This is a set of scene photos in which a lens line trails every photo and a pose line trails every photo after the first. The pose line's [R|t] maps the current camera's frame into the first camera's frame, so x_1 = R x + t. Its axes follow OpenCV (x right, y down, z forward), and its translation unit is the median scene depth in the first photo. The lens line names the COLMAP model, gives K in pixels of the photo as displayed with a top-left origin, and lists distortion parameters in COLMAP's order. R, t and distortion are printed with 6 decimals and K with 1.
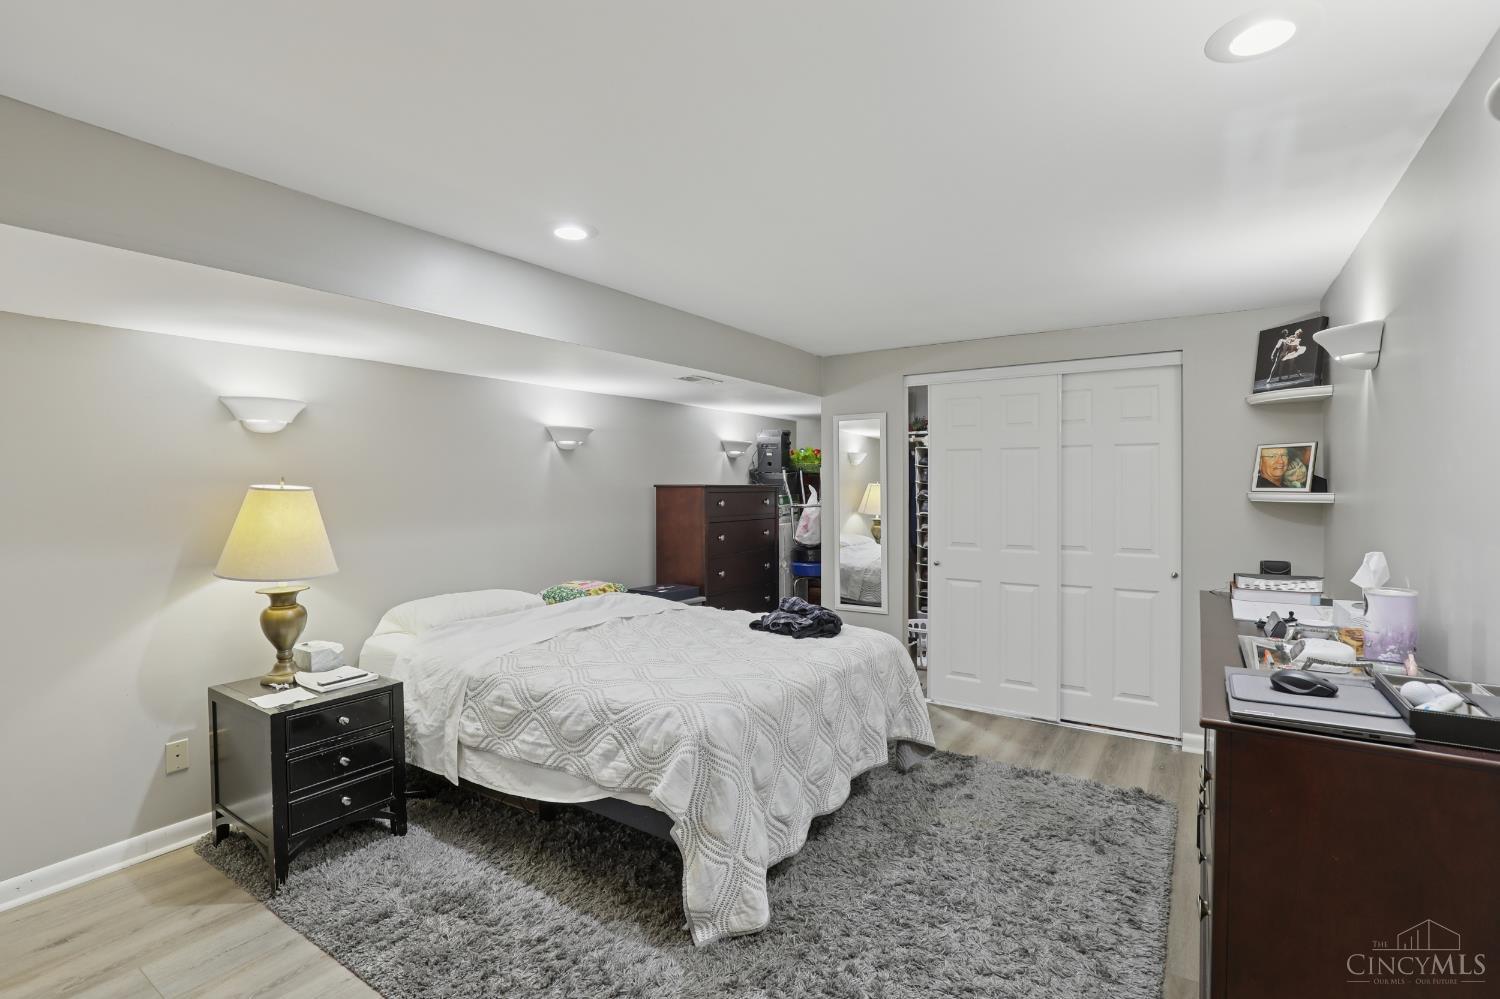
lens RADIAL K [[689.7, 0, 748.8], [0, 689.7, 486.3], [0, 0, 1]] dist [-0.028361, 0.003109]
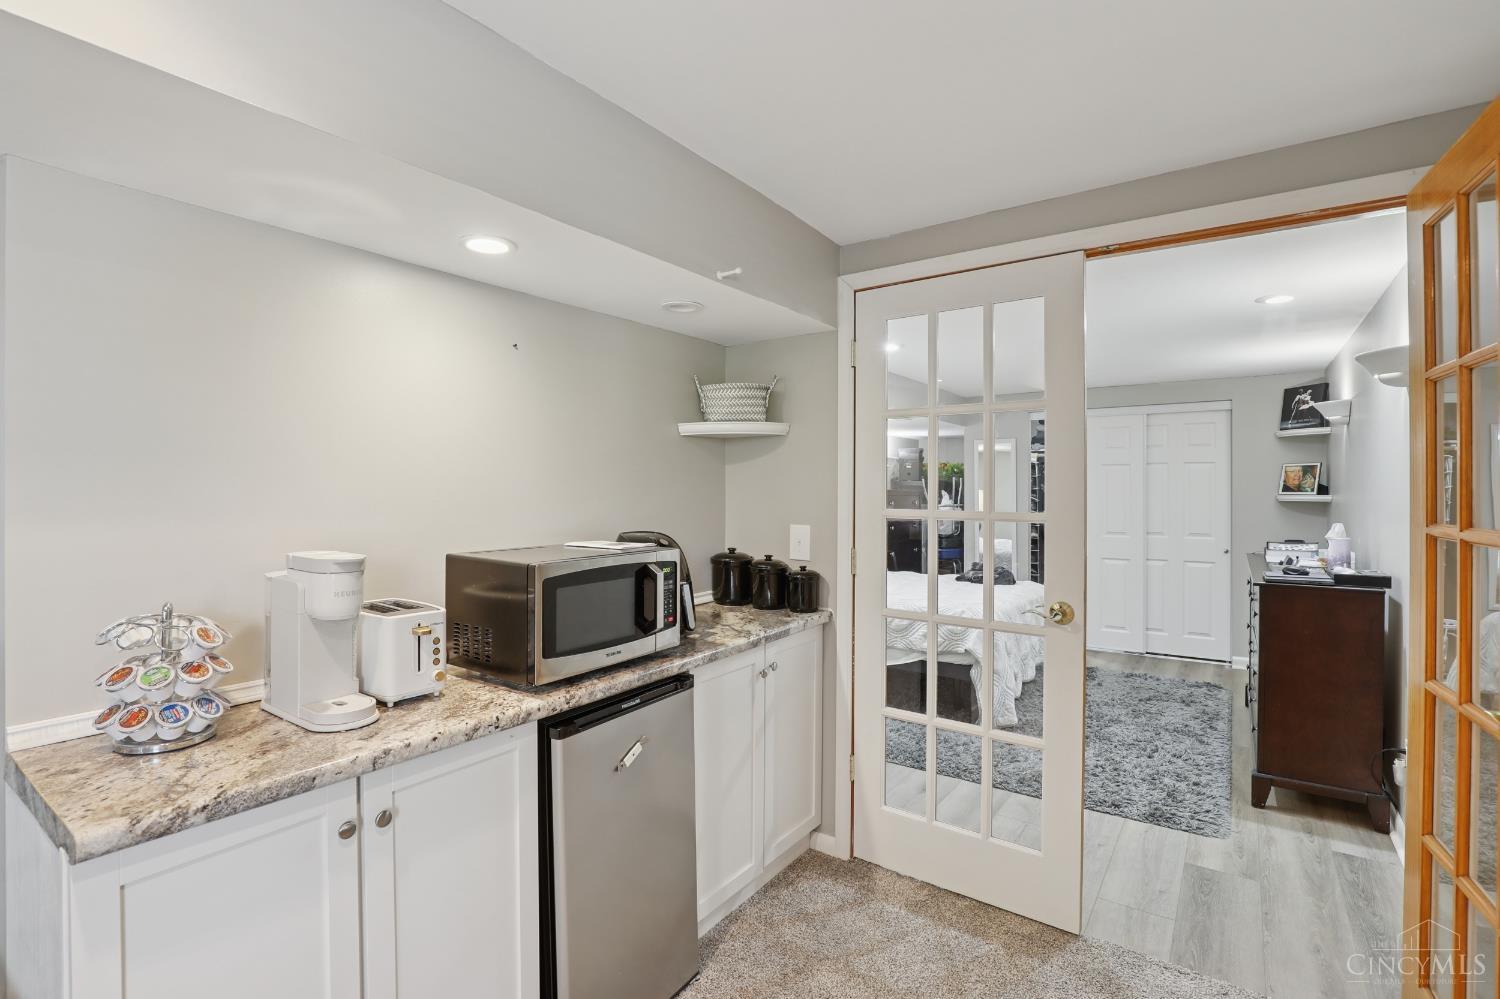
lens RADIAL K [[689.7, 0, 747.7], [0, 689.7, 490.0], [0, 0, 1]] dist [-0.028361, 0.003109]
pose [[0.999397, 0.000043, -0.034732, -0.421581], [-0.000131, 0.999997, -0.002527, 0.001897], [0.034732, 0.002530, 0.999393, -0.595323]]
